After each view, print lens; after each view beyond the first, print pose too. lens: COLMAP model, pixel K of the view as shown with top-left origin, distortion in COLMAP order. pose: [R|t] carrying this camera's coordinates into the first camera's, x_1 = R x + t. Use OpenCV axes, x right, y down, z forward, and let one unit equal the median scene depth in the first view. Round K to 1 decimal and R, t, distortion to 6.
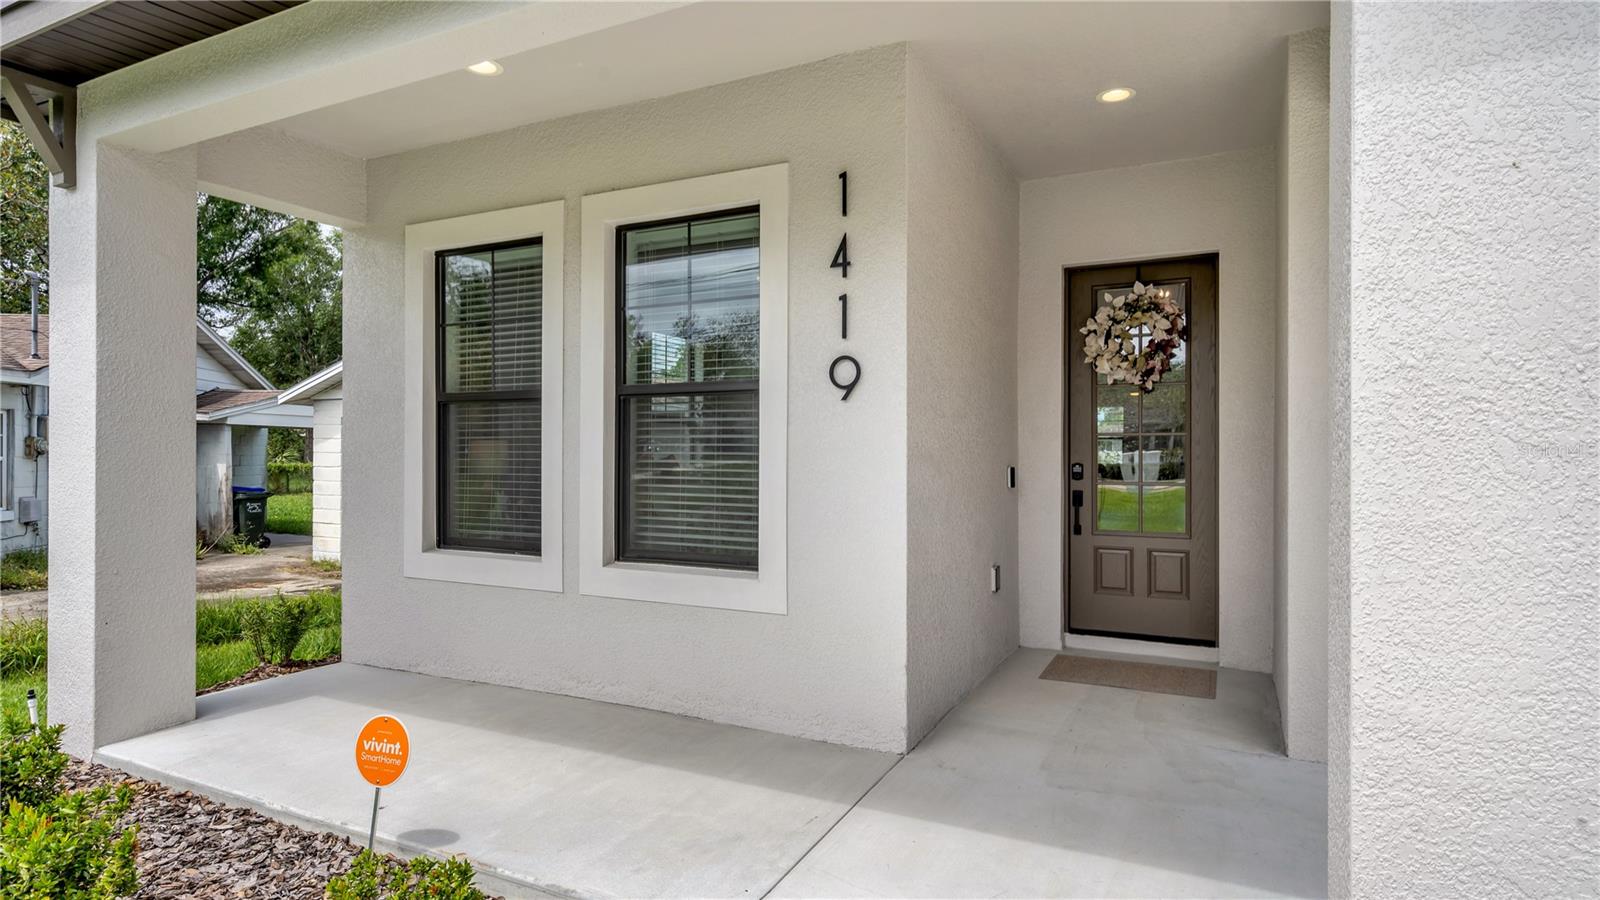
lens RADIAL K [[857.4, 0, 795.6], [0, 857.4, 448.3], [0, 0, 1]] dist [-0.004586, -0.000232]
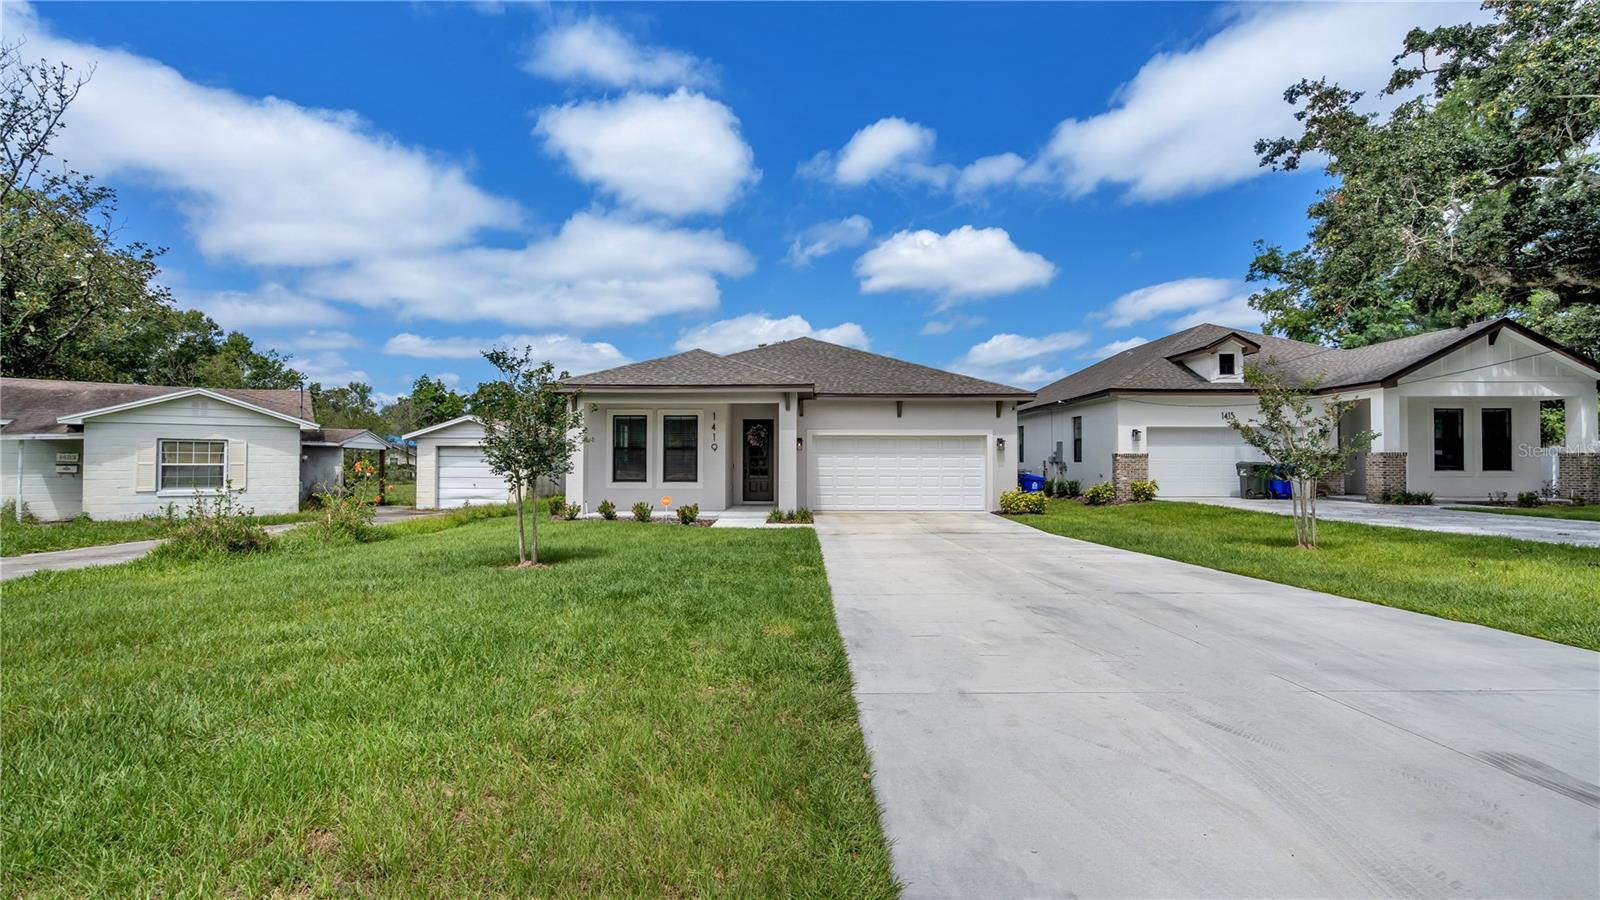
lens RADIAL K [[736.5, 0, 804.9], [0, 736.5, 454.6], [0, 0, 1]] dist [-0.011402, 0.000053]
pose [[0.892217, 0.003820, 0.451591, -1.185260], [-0.000705, 0.999975, -0.007065, -0.000152], [-0.451606, 0.005985, 0.892197, -2.691076]]
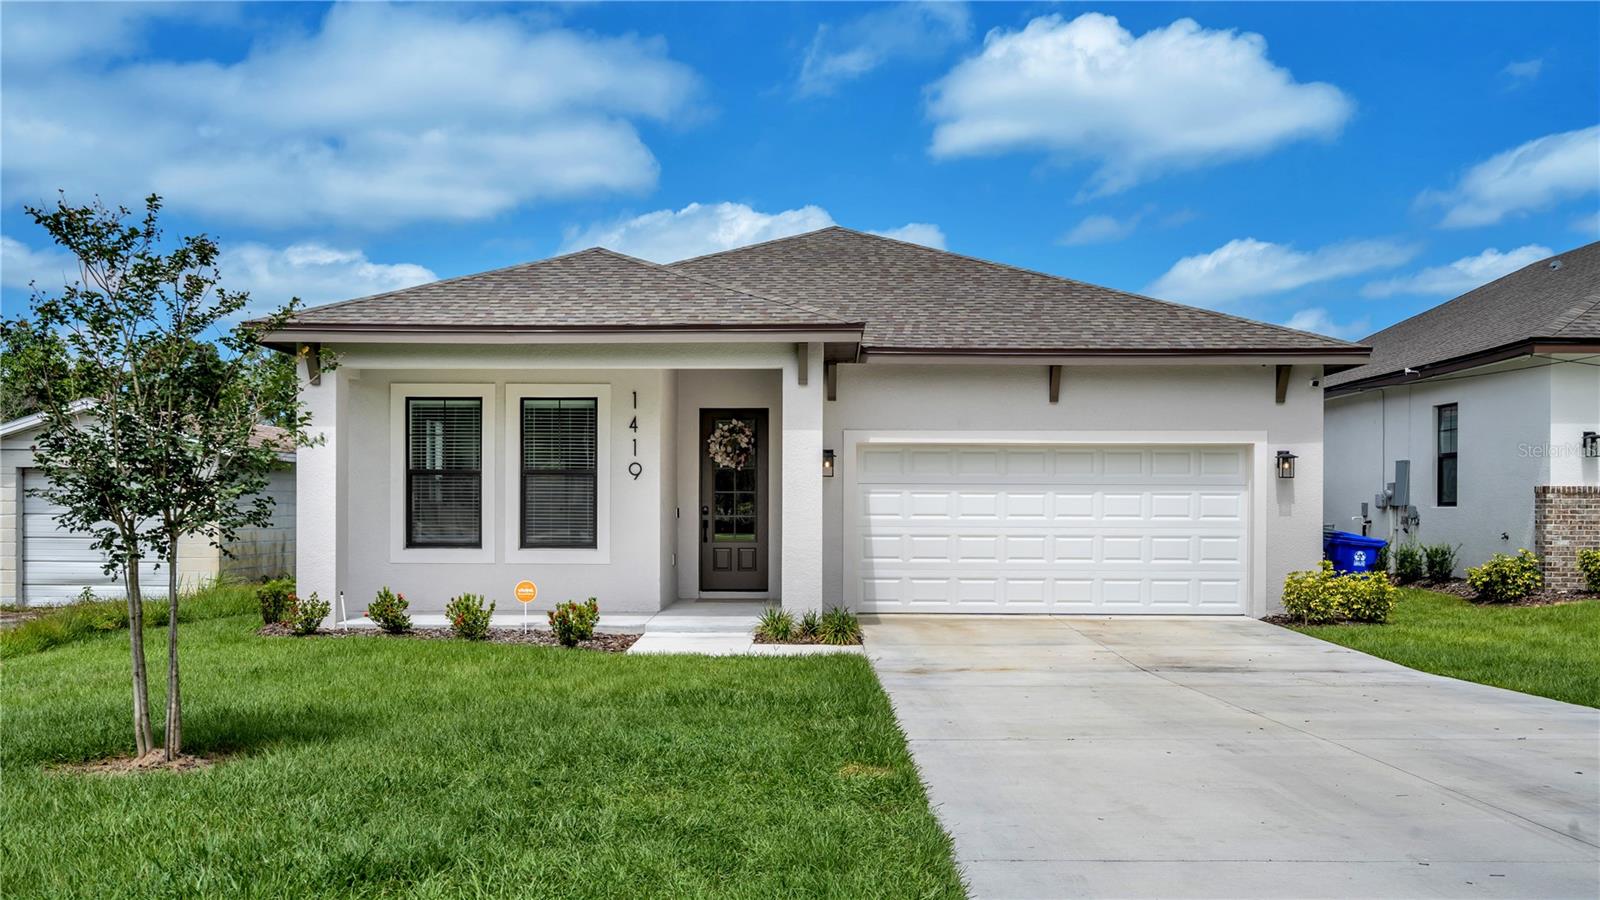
lens RADIAL K [[1496.8, 0, 794.6], [0, 1496.8, 514.4], [0, 0, 1]] dist [0.003676, 0.000000]
pose [[0.899925, -0.000977, 0.436044, -1.053644], [-0.002494, 0.999970, 0.007388, 0.010353], [-0.436037, -0.007736, 0.899895, -2.337114]]
